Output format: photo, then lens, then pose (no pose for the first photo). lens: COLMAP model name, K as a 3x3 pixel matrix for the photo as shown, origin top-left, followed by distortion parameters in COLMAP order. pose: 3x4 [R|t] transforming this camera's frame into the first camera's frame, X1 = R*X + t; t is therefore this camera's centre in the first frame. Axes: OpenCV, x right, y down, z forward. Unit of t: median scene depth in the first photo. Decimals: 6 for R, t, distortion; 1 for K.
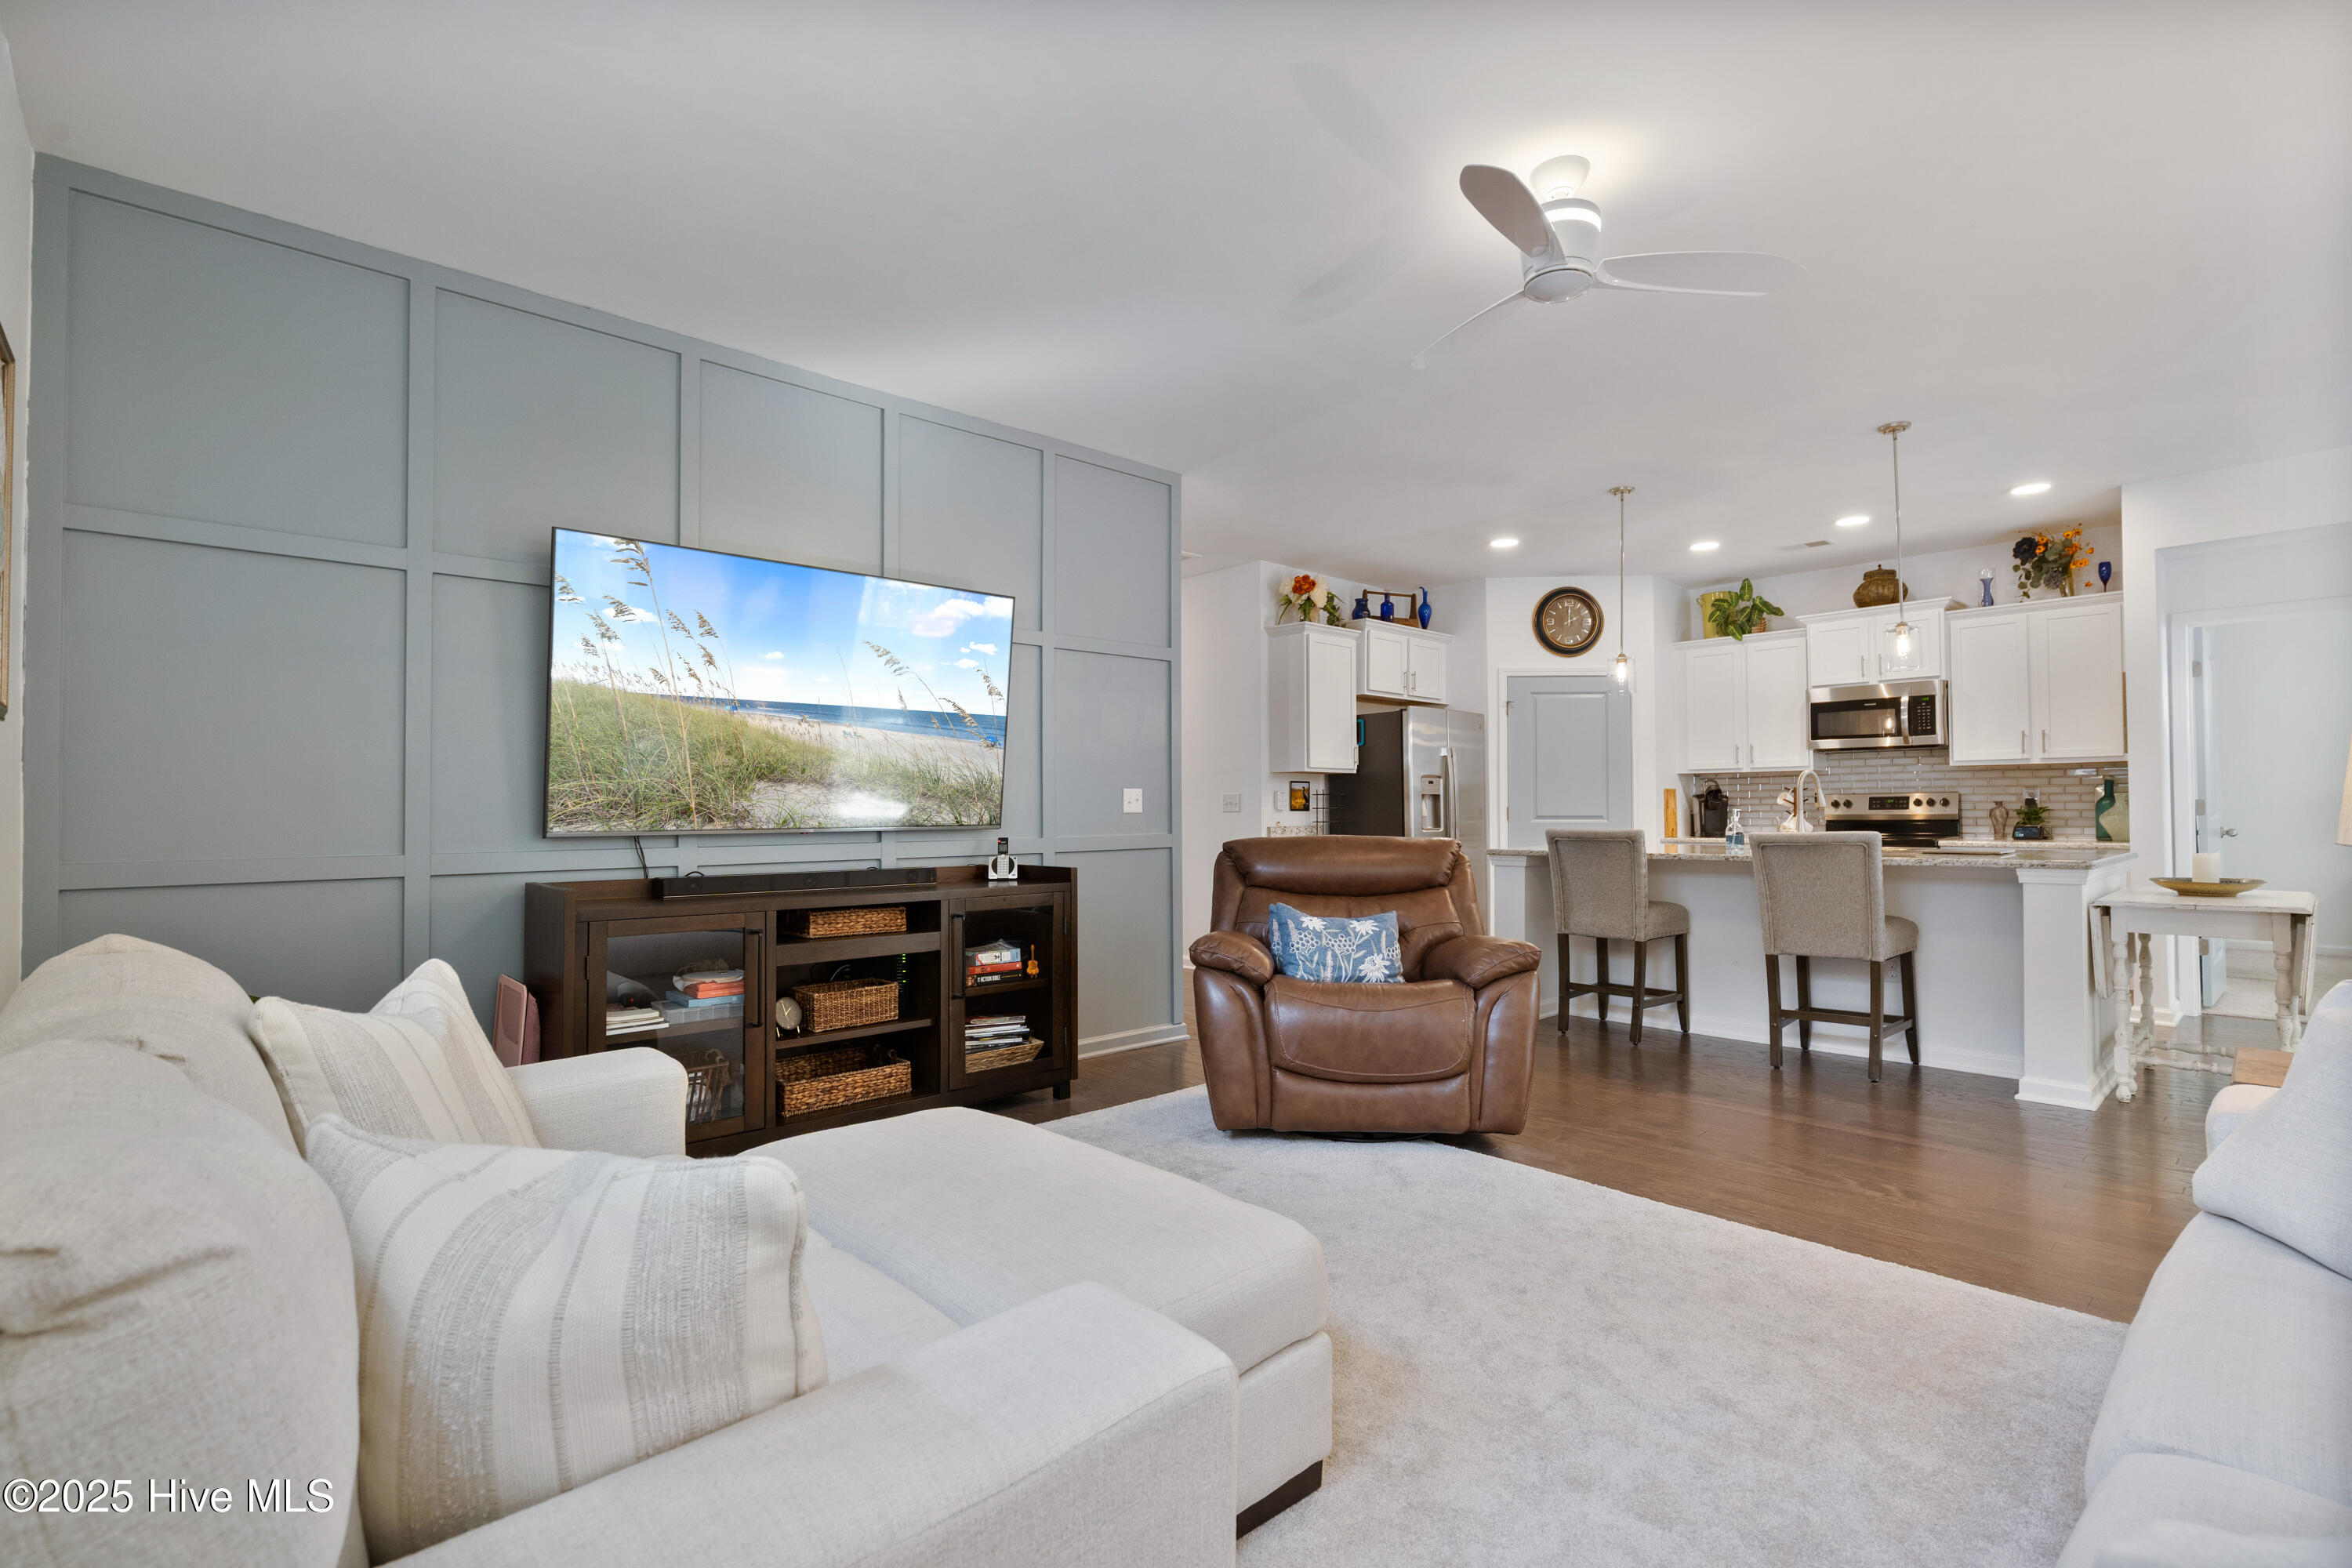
lens RADIAL K [[1070.5, 0, 1181.5], [0, 1070.5, 792.9], [0, 0, 1]] dist [-0.006654, 0.004494]
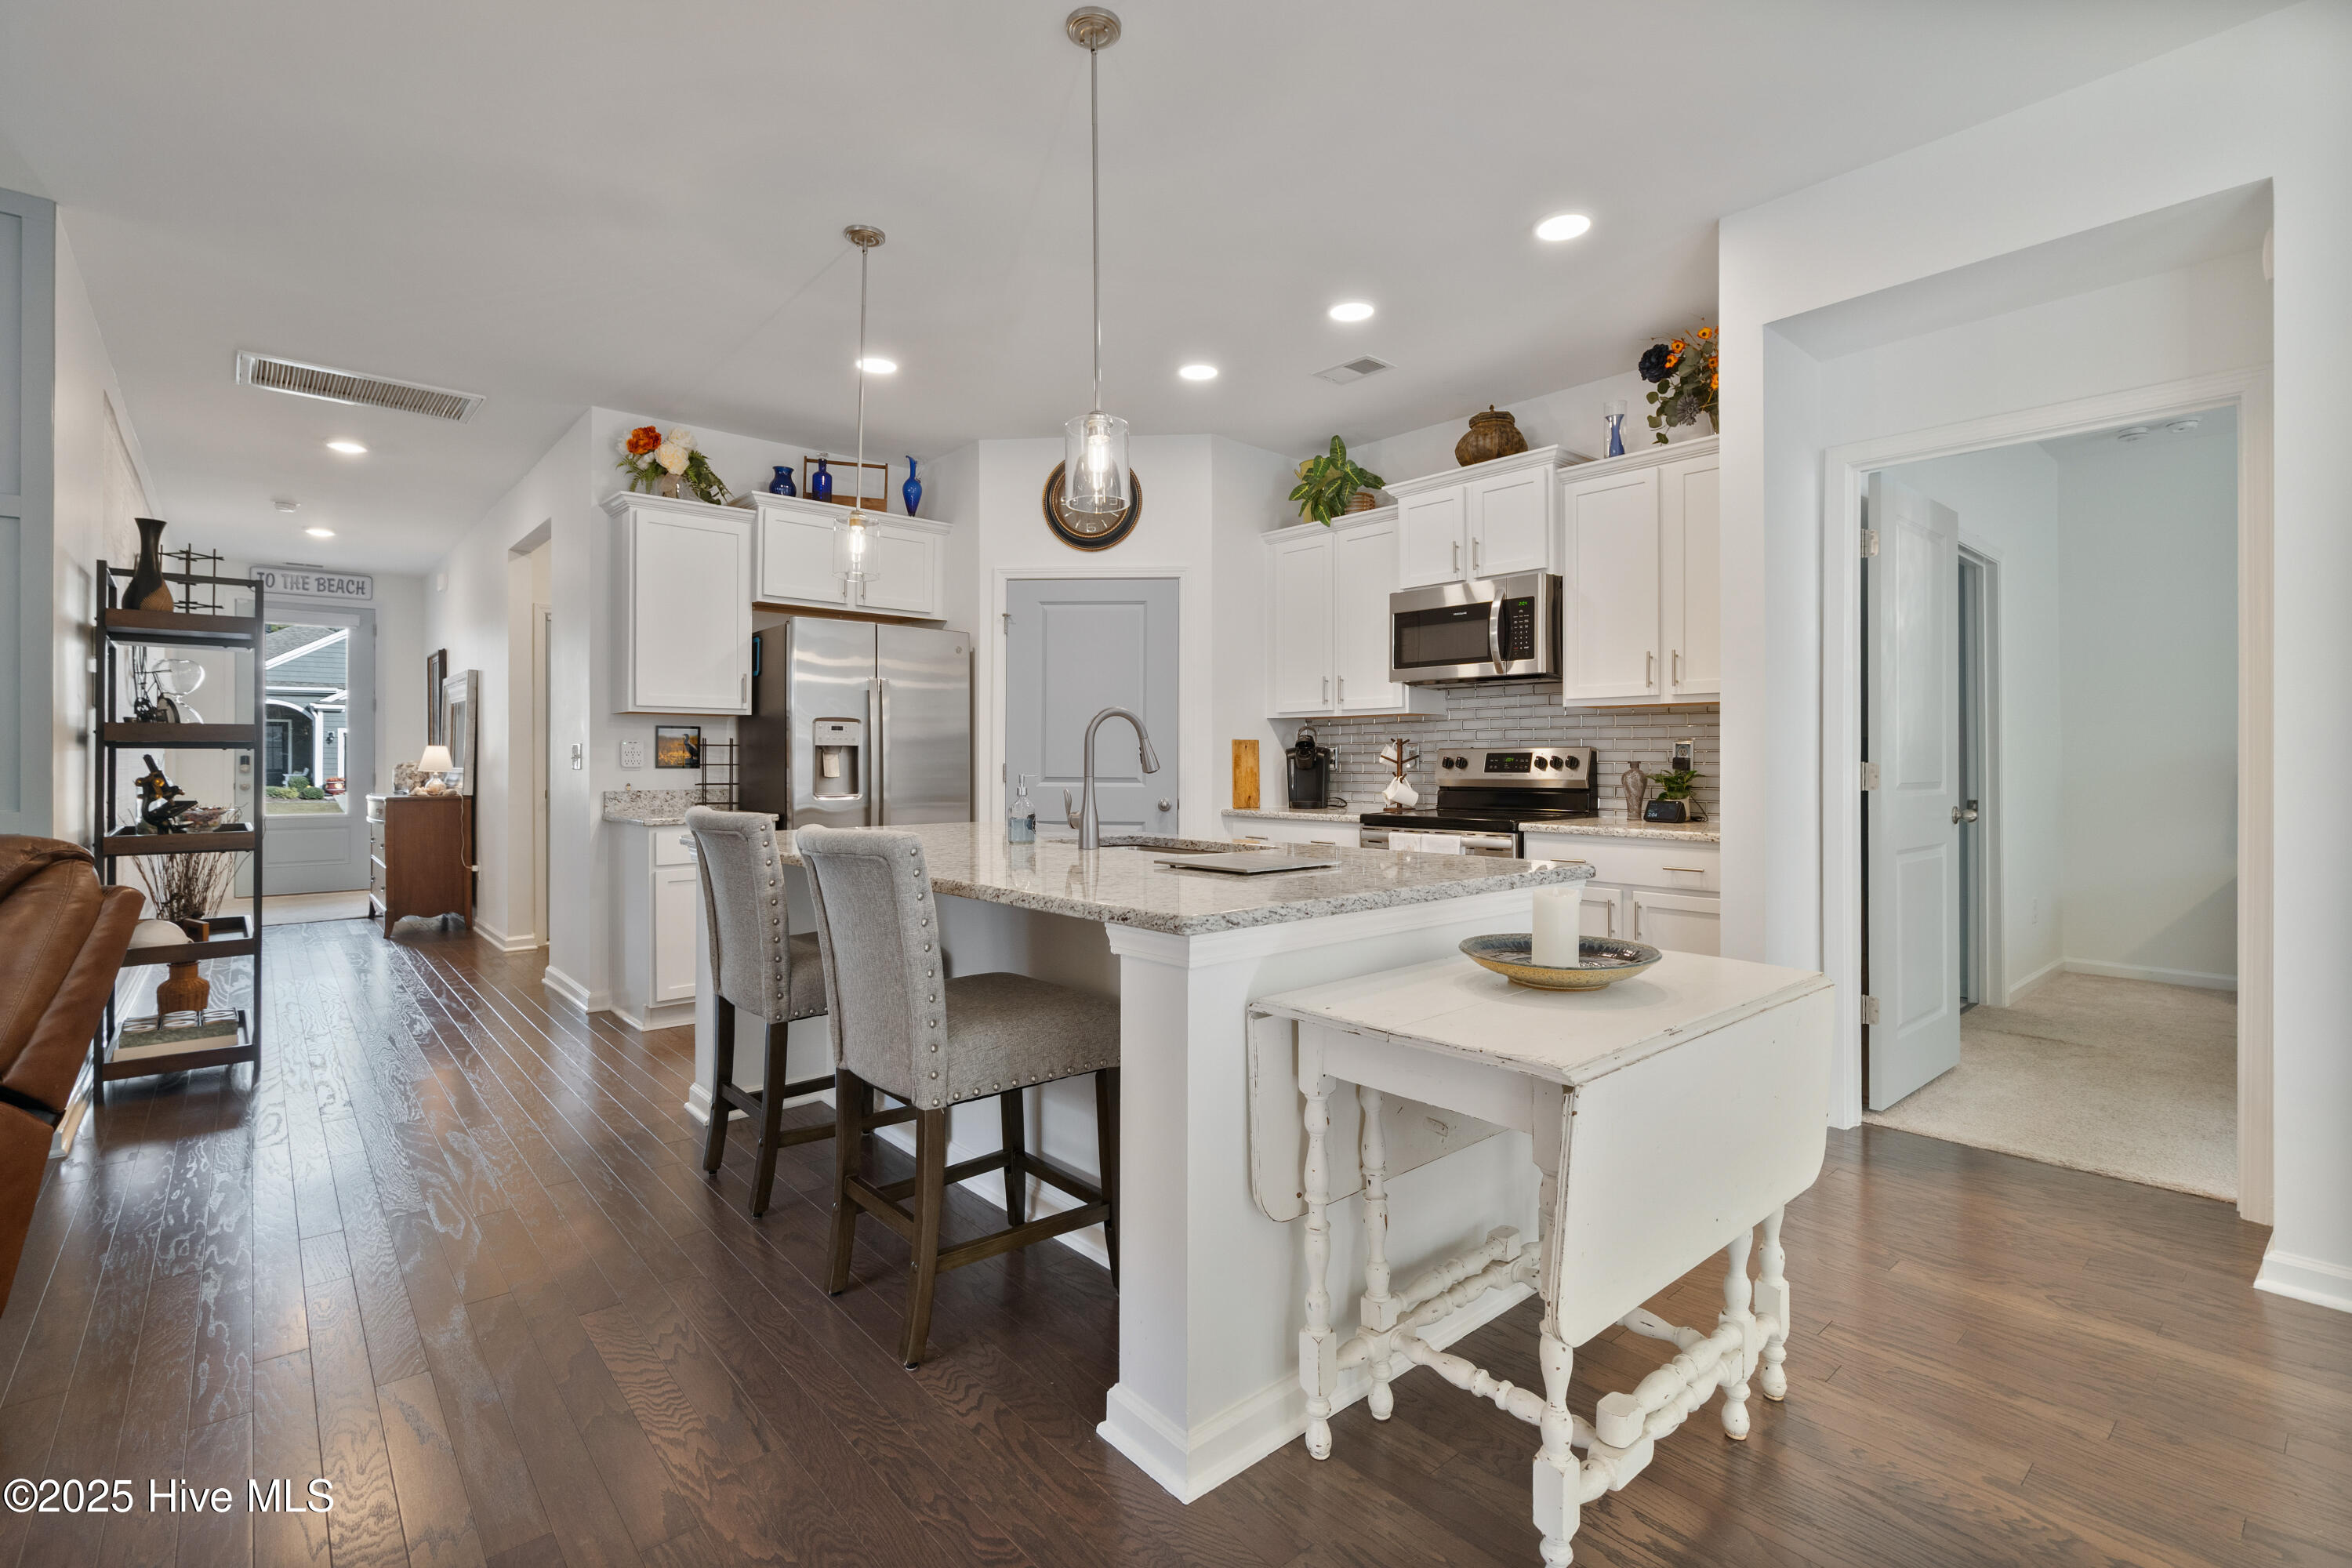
lens RADIAL K [[1070.5, 0, 1176.8], [0, 1070.5, 762.5], [0, 0, 1]] dist [-0.006654, 0.004494]
pose [[0.999550, 0.006463, -0.029285, 0.499986], [-0.005946, 0.999825, 0.017713, -0.001393], [0.029394, -0.017531, 0.999414, 0.336455]]
